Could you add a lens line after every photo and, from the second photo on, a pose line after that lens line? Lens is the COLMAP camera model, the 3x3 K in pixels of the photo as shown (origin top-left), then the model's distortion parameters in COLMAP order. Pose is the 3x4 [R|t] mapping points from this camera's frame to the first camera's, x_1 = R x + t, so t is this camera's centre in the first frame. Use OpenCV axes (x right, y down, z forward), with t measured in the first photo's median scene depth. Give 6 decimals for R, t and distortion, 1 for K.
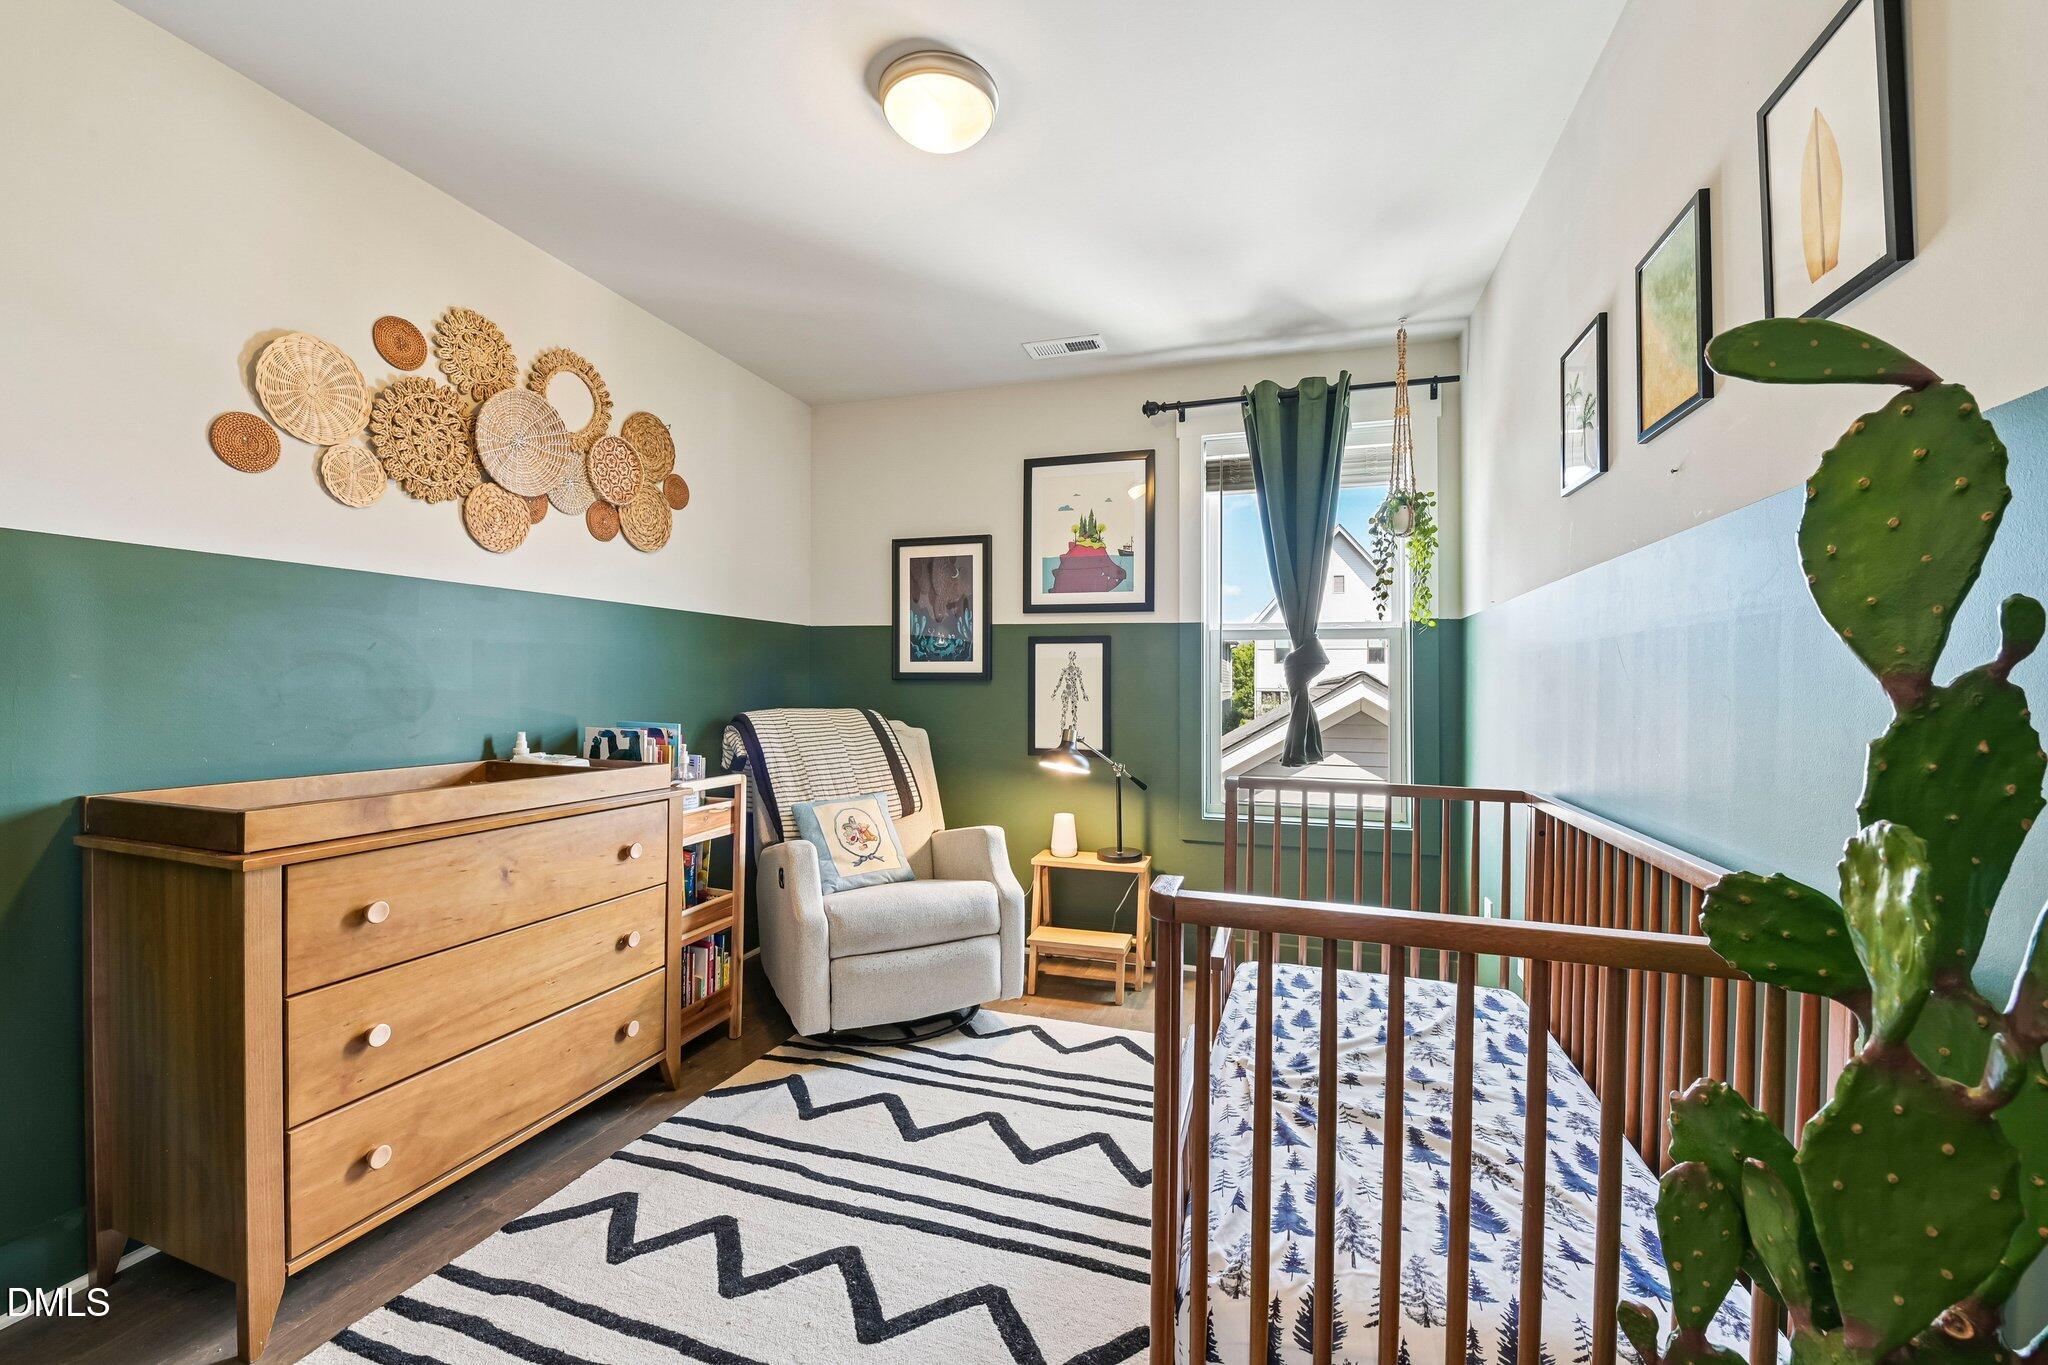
lens RADIAL K [[809.5, 0, 1029.7], [0, 809.5, 677.3], [0, 0, 1]] dist [-0.016859, -0.001383]
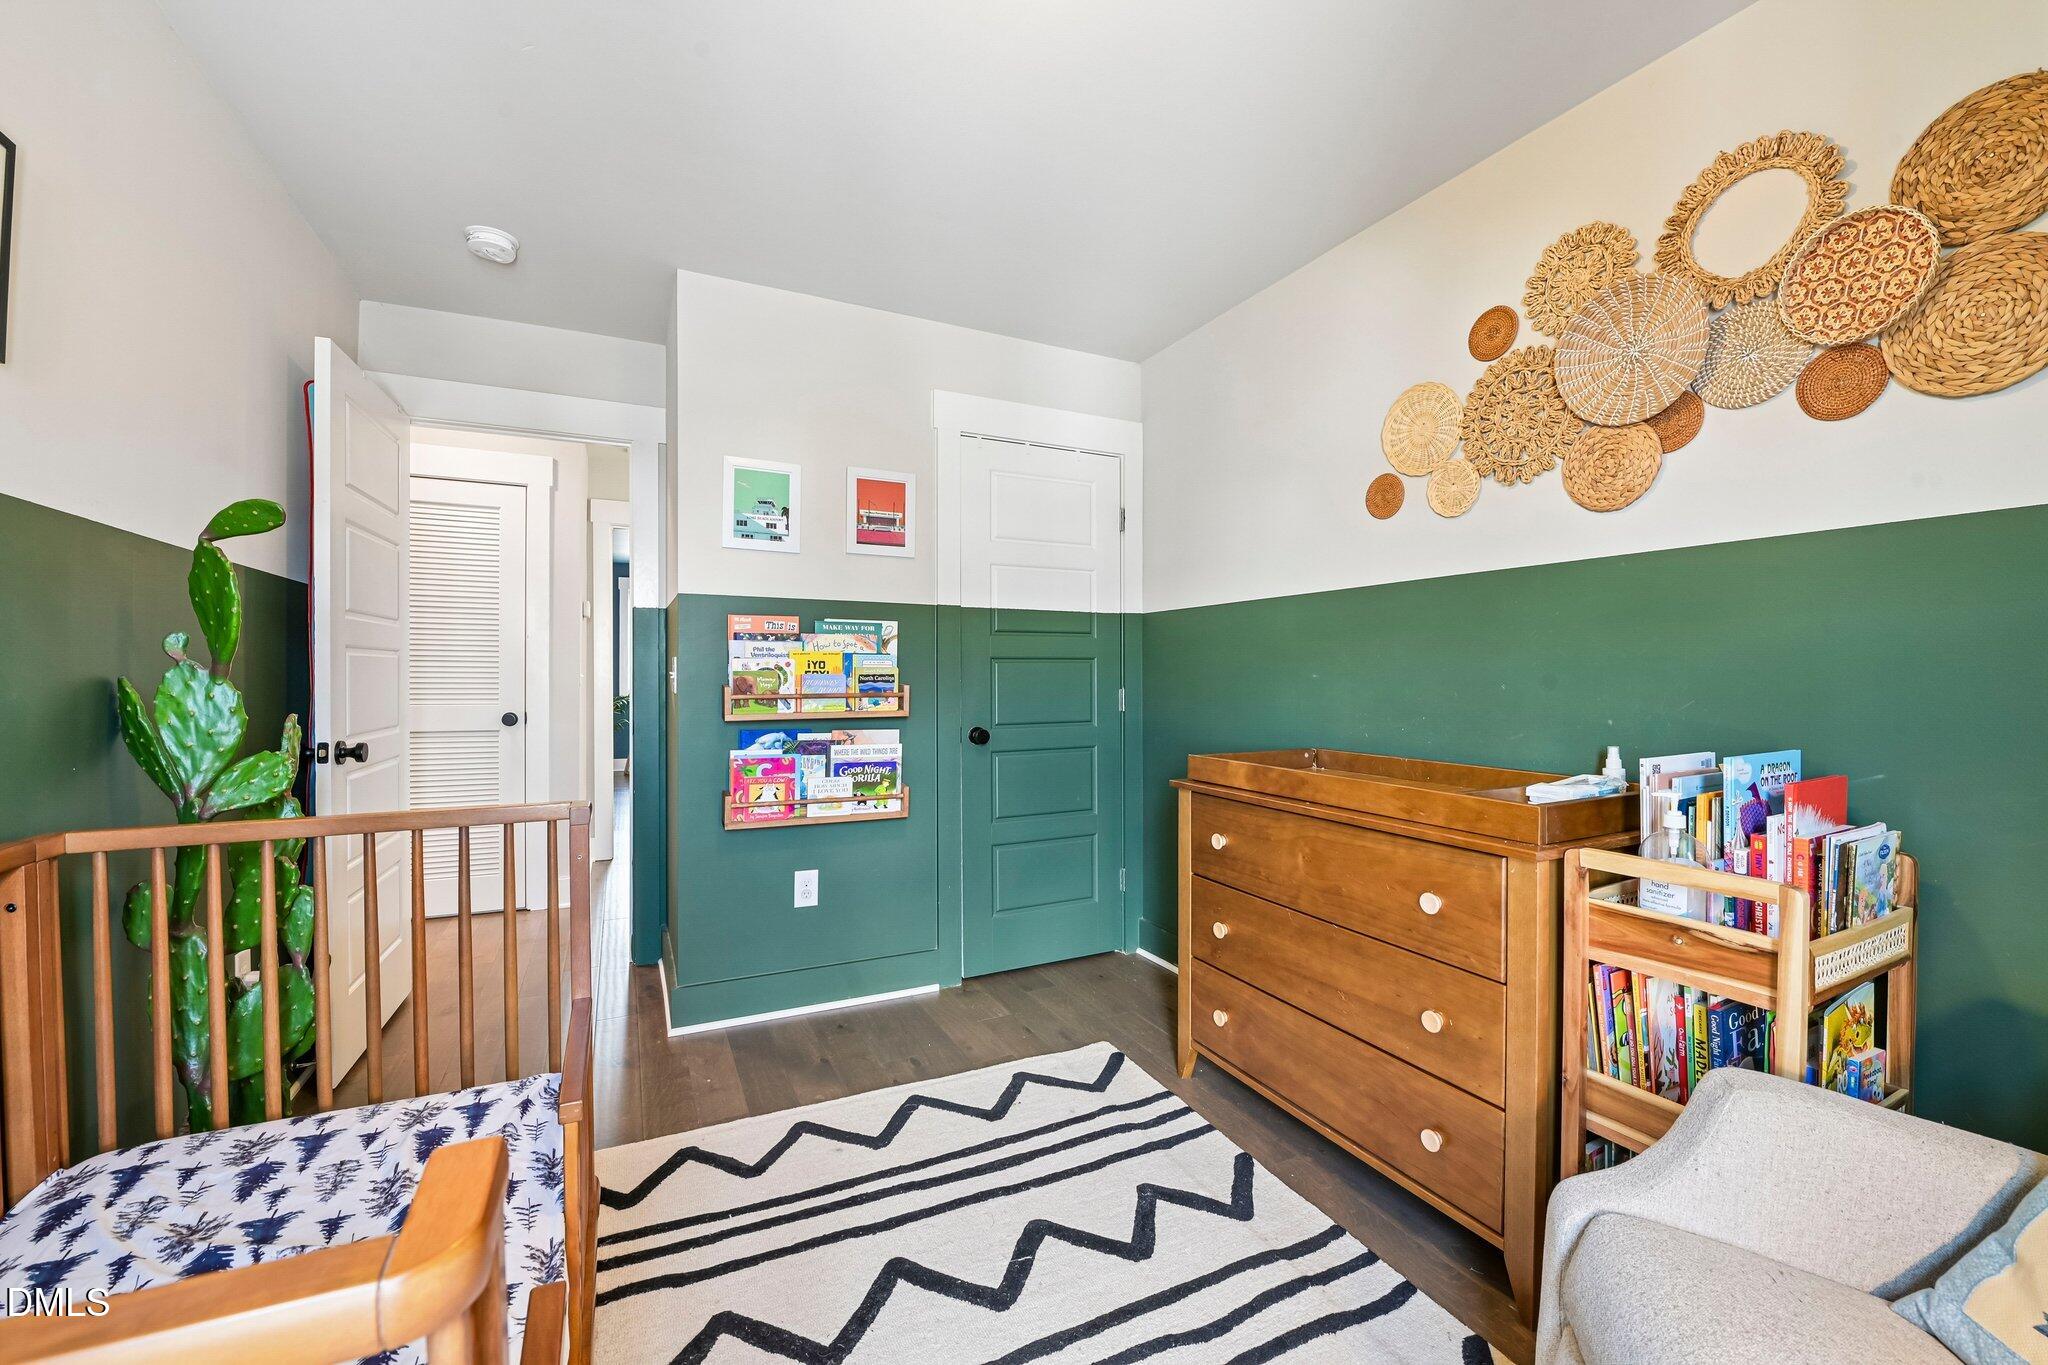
lens RADIAL K [[809.5, 0, 1030.5], [0, 809.5, 683.4], [0, 0, 1]] dist [-0.016859, -0.001383]
pose [[-0.718198, -0.005884, -0.695814, 0.321116], [-0.003672, 0.999982, -0.004666, 0.018572], [0.695829, -0.000796, -0.718207, 1.390299]]
